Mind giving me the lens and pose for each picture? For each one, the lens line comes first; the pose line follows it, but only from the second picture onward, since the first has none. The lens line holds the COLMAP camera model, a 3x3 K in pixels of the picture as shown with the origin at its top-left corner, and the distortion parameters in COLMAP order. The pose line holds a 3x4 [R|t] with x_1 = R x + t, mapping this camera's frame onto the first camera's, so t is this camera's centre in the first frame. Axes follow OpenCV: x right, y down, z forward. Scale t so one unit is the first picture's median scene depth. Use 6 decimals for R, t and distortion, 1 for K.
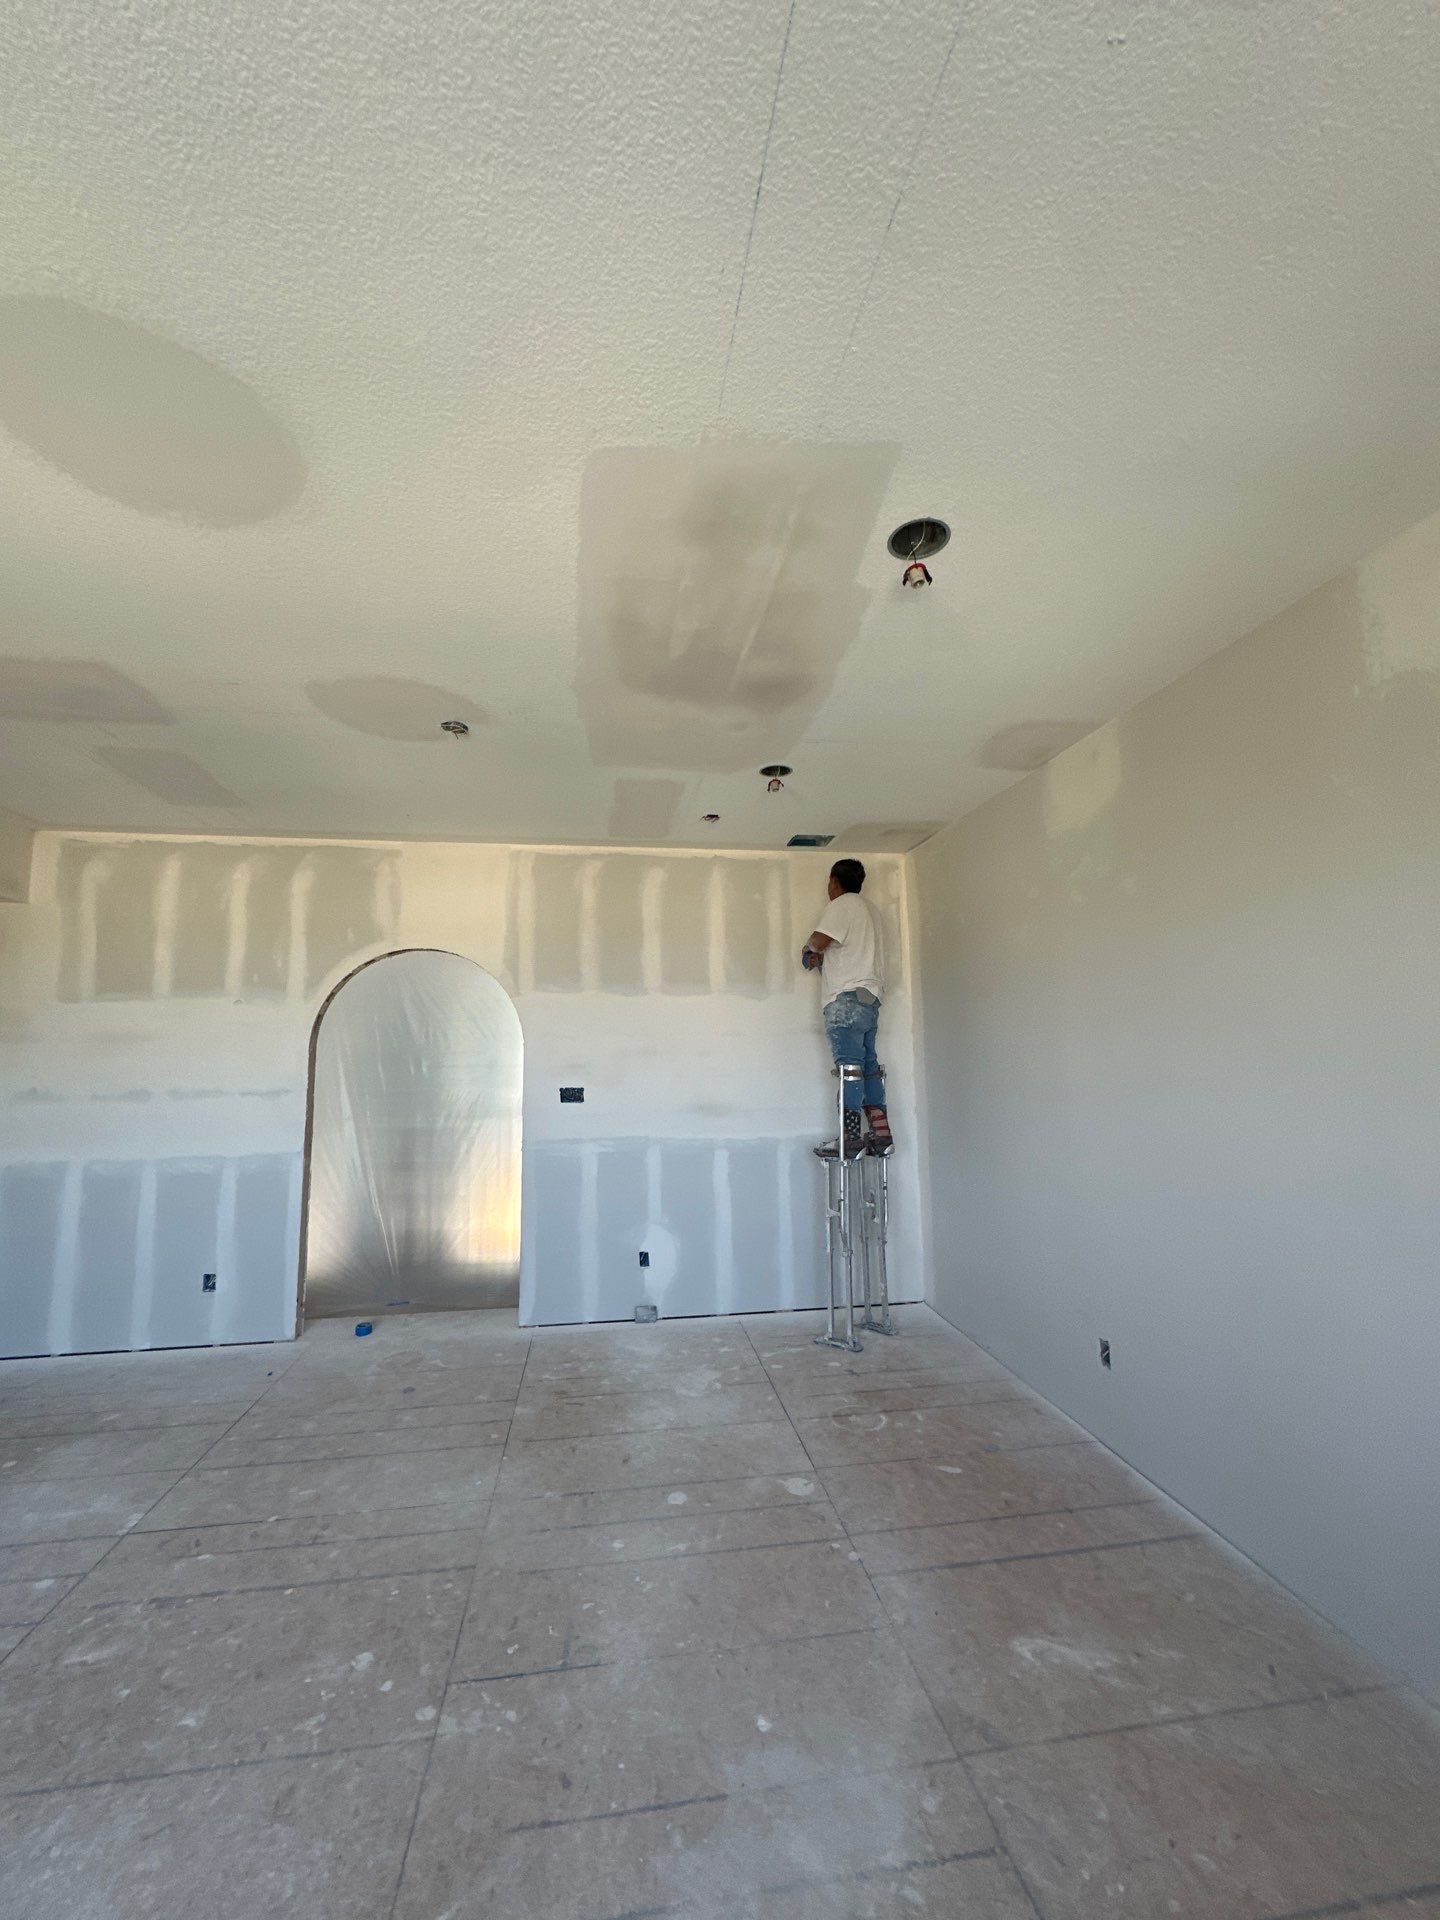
lens RADIAL K [[766.5, 0, 716.3], [0, 766.5, 959.0], [0, 0, 1]] dist [-0.001907, 0.000605]
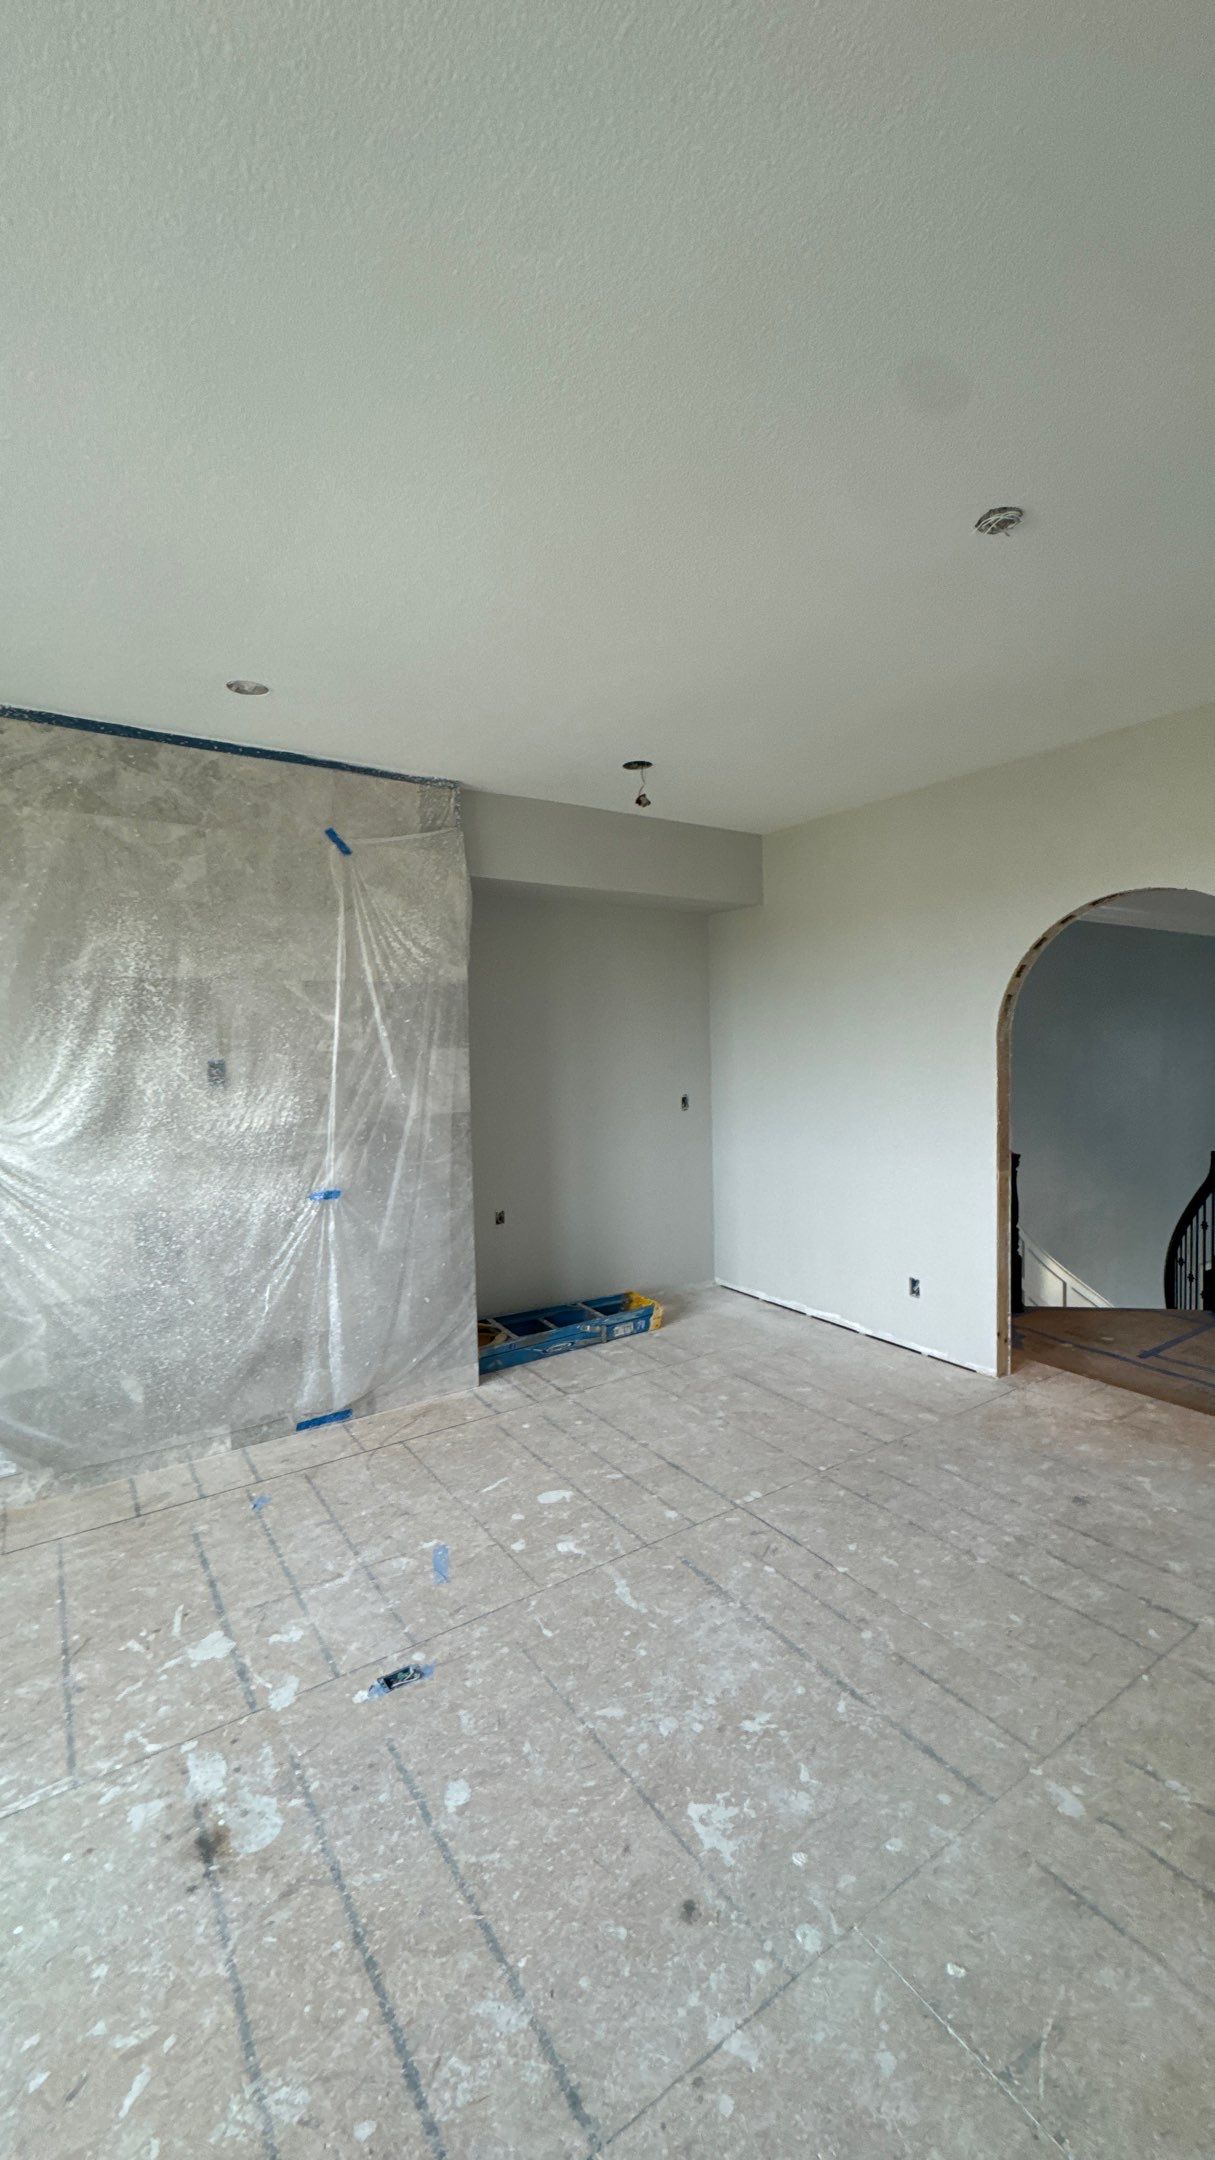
lens RADIAL K [[862.4, 0, 610.0], [0, 862.4, 1076.8], [0, 0, 1]] dist [-0.002693, 0.000577]
pose [[0.428197, 0.038732, -0.902855, 0.119468], [0.118560, 0.988038, 0.098616, 0.021837], [0.895874, -0.149270, 0.418483, 0.271208]]
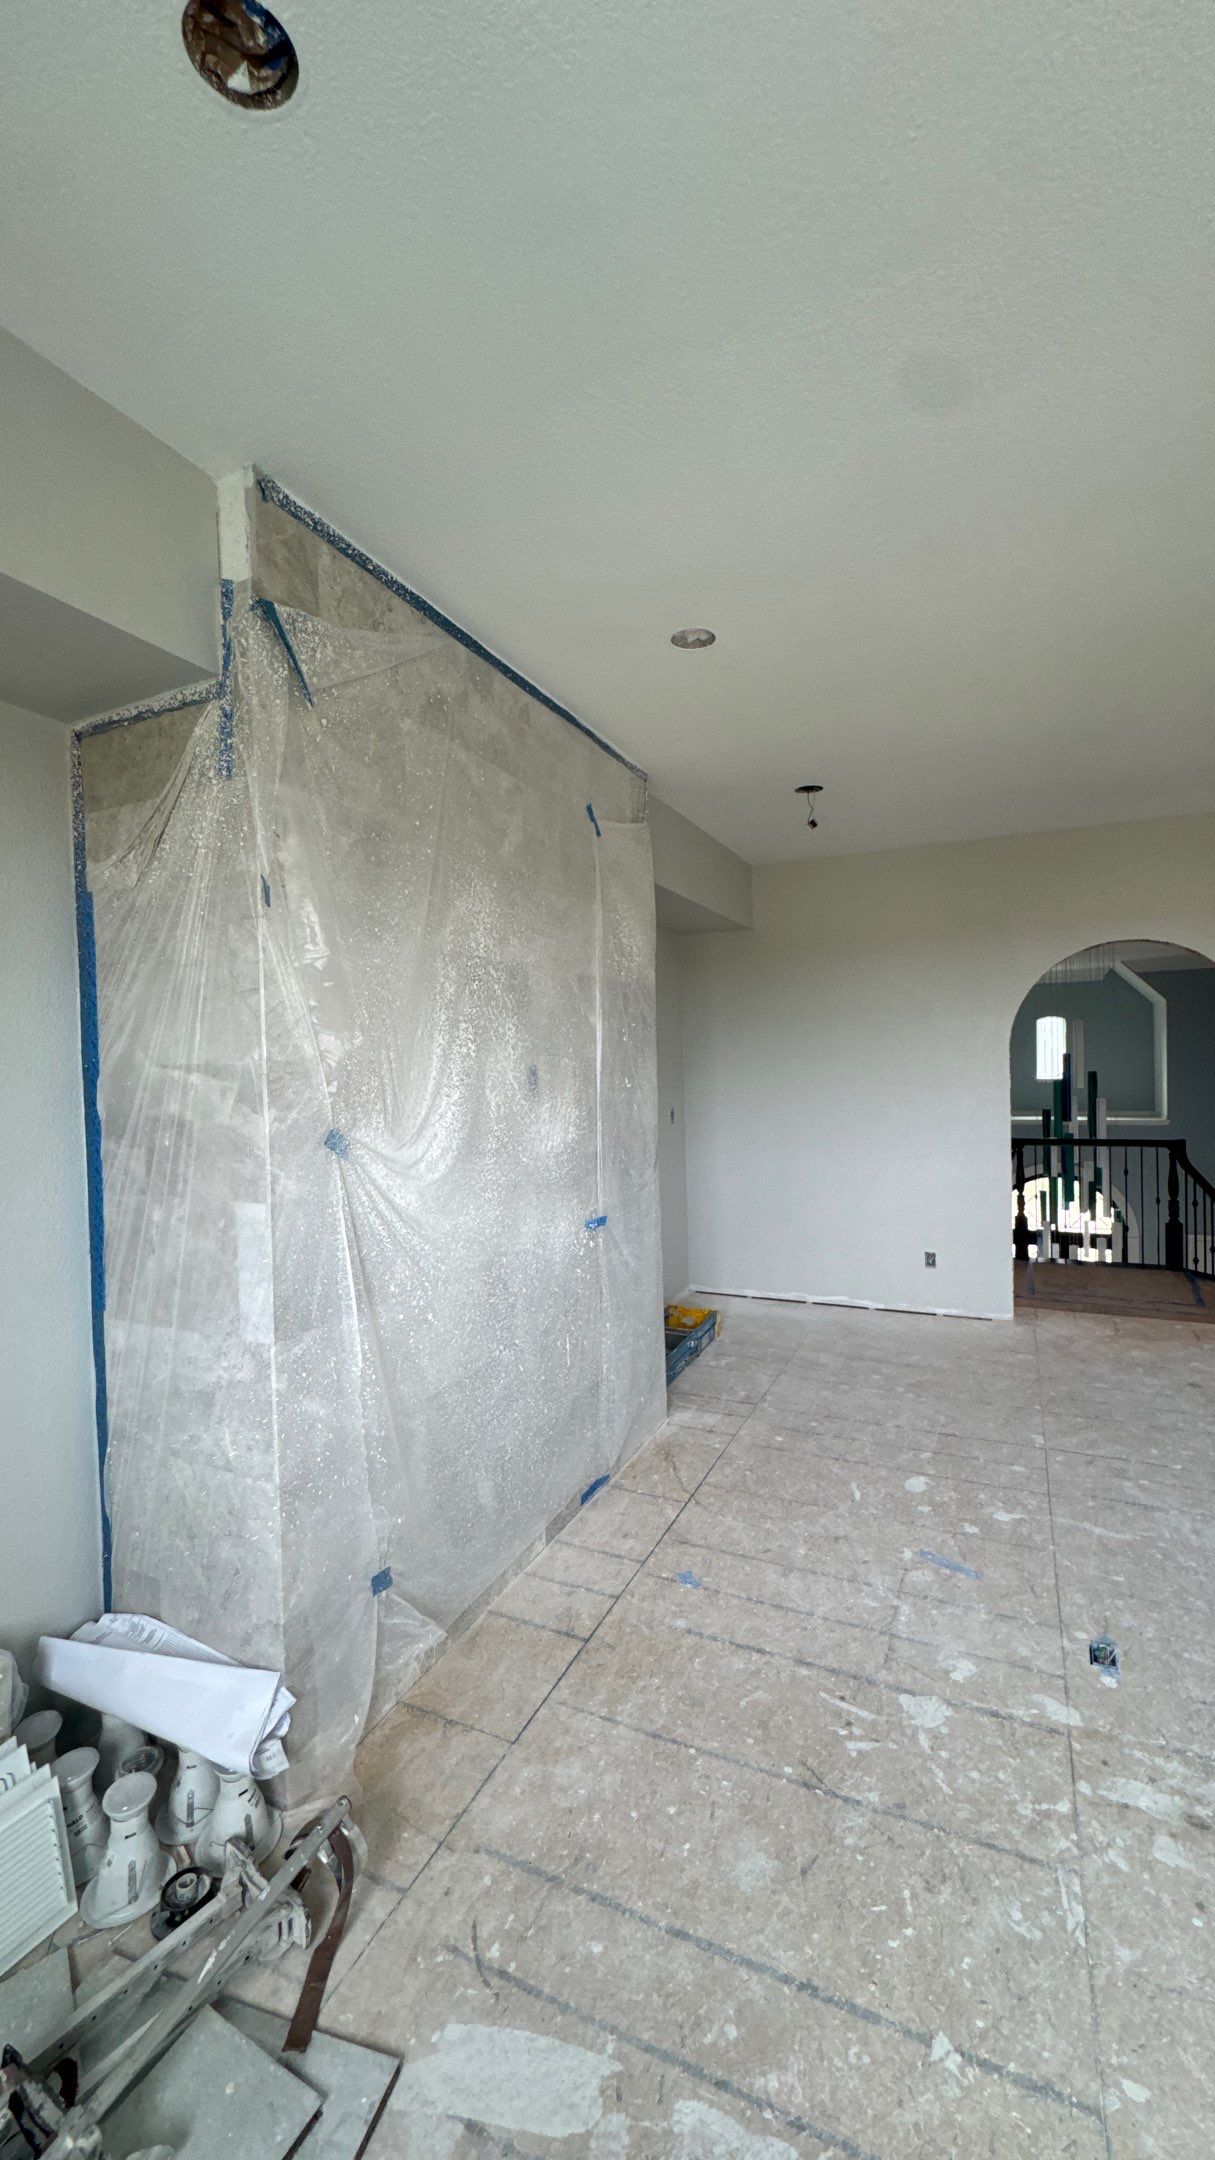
lens RADIAL K [[862.4, 0, 610.0], [0, 862.4, 1077.6], [0, 0, 1]] dist [-0.002693, 0.000577]
pose [[0.835279, 0.000455, -0.549826, -0.371195], [0.077905, 0.989813, 0.119169, -0.024144], [0.544279, -0.142374, 0.826734, -0.251965]]
